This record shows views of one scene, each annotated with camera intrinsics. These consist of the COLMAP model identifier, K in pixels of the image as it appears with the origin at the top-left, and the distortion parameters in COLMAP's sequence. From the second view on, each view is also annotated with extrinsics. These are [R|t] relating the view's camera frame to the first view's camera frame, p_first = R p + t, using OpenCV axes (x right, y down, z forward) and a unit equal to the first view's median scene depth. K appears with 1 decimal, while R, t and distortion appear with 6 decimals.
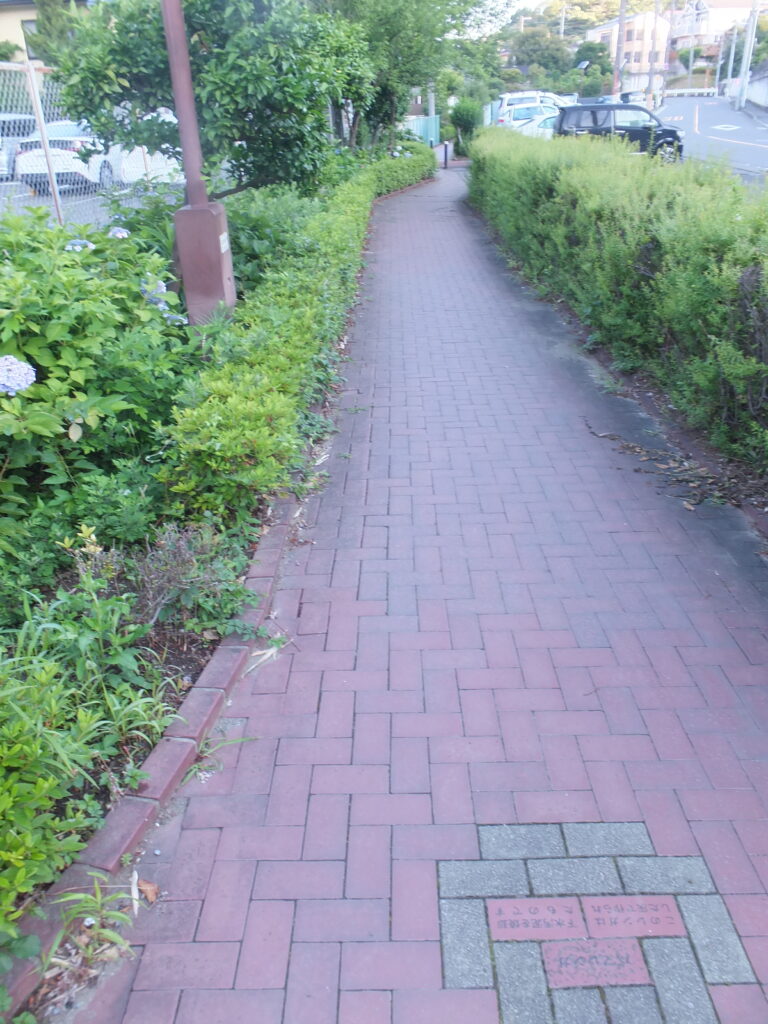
lens RADIAL K [[719.4, 0, 380.5], [0, 719.4, 485.0], [0, 0, 1]] dist [0.004142, -0.034728]
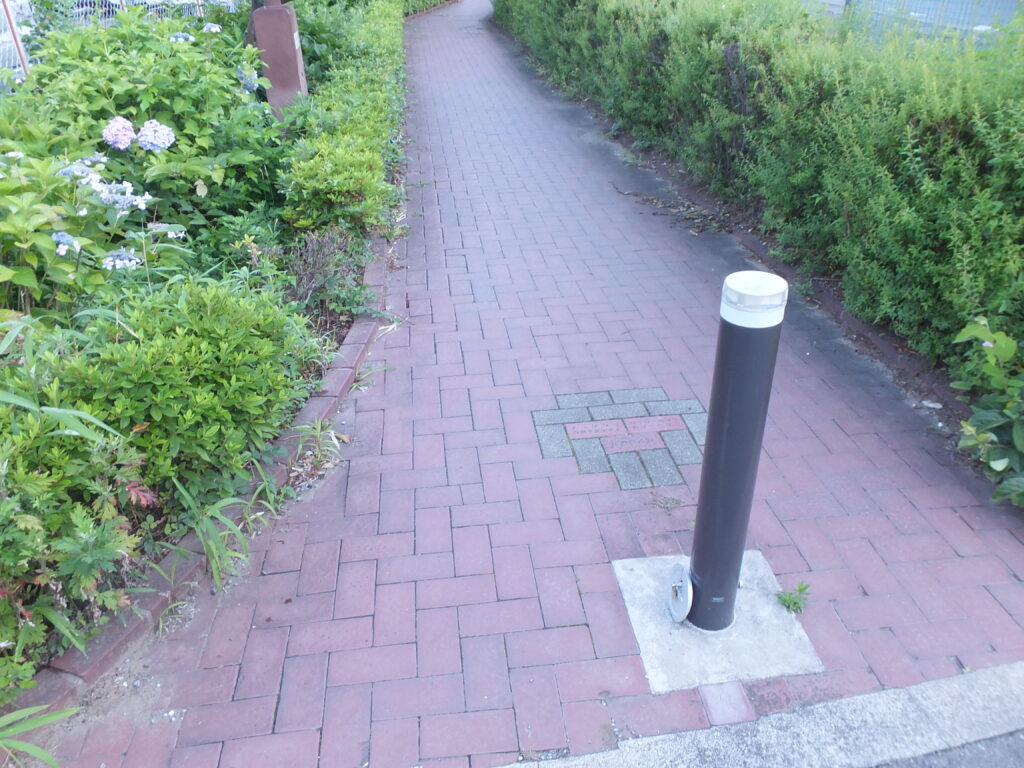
lens RADIAL K [[729.8, 0, 493.3], [0, 729.8, 355.2], [0, 0, 1]] dist [-0.003115, 0.000864]
pose [[0.992642, -0.058833, 0.105830, -0.066809], [0.054131, 0.997438, 0.046774, 0.136969], [-0.108310, -0.040701, 0.993284, -0.224265]]
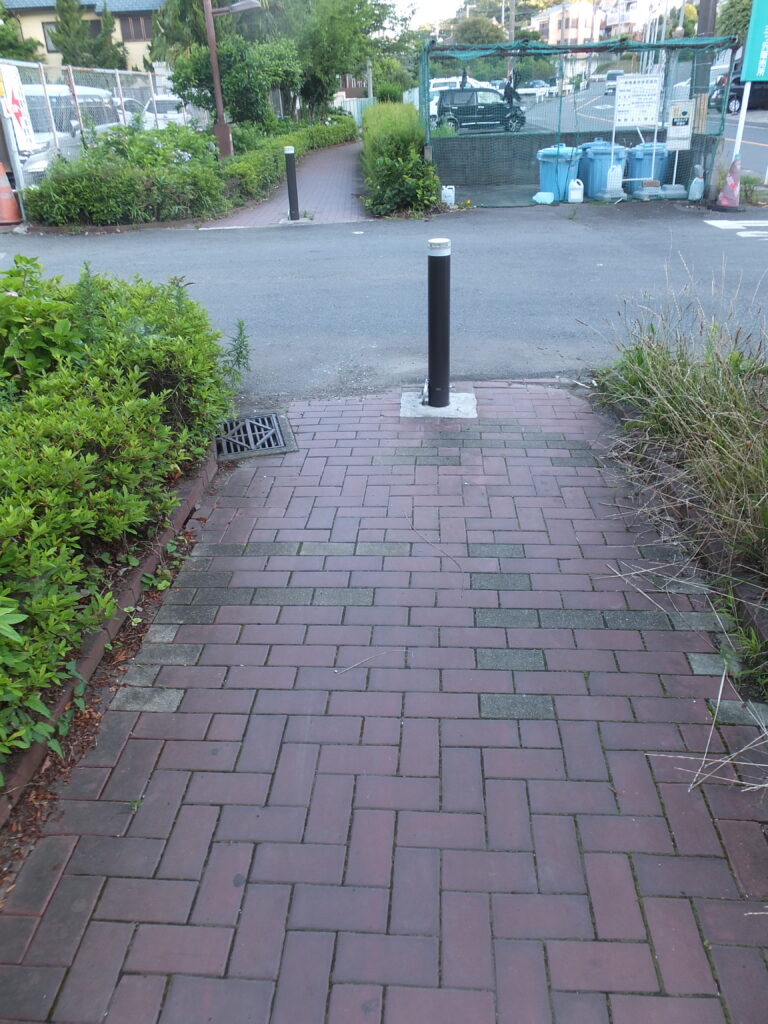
lens RADIAL K [[742.2, 0, 384.0], [0, 742.2, 512.0], [0, 0, 1]] dist [-0.036930, 0.007383]
pose [[0.998951, -0.020532, 0.040929, 0.270032], [0.018990, 0.999108, 0.037711, 1.176996], [-0.041666, -0.036894, 0.998450, -2.232255]]
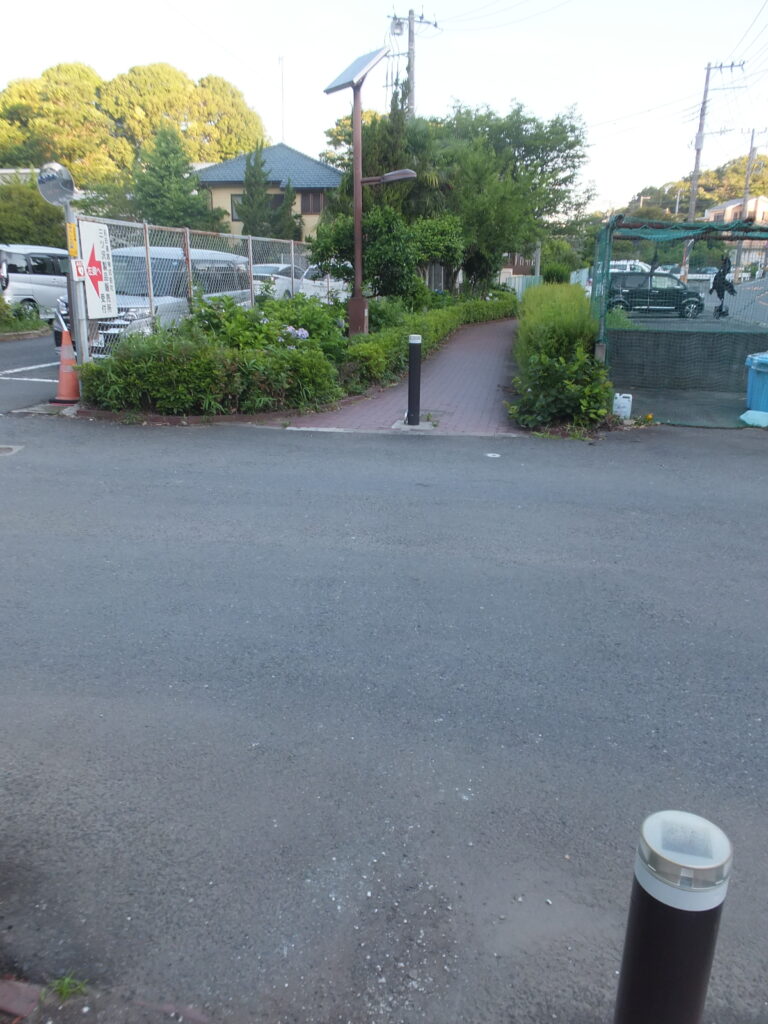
lens RADIAL K [[742.2, 0, 384.0], [0, 742.2, 512.0], [0, 0, 1]] dist [-0.036930, 0.007383]
pose [[0.985182, 0.093280, -0.143927, 0.311266], [-0.115049, 0.981784, -0.151208, 0.809158], [0.127201, 0.165526, 0.977968, -1.555147]]
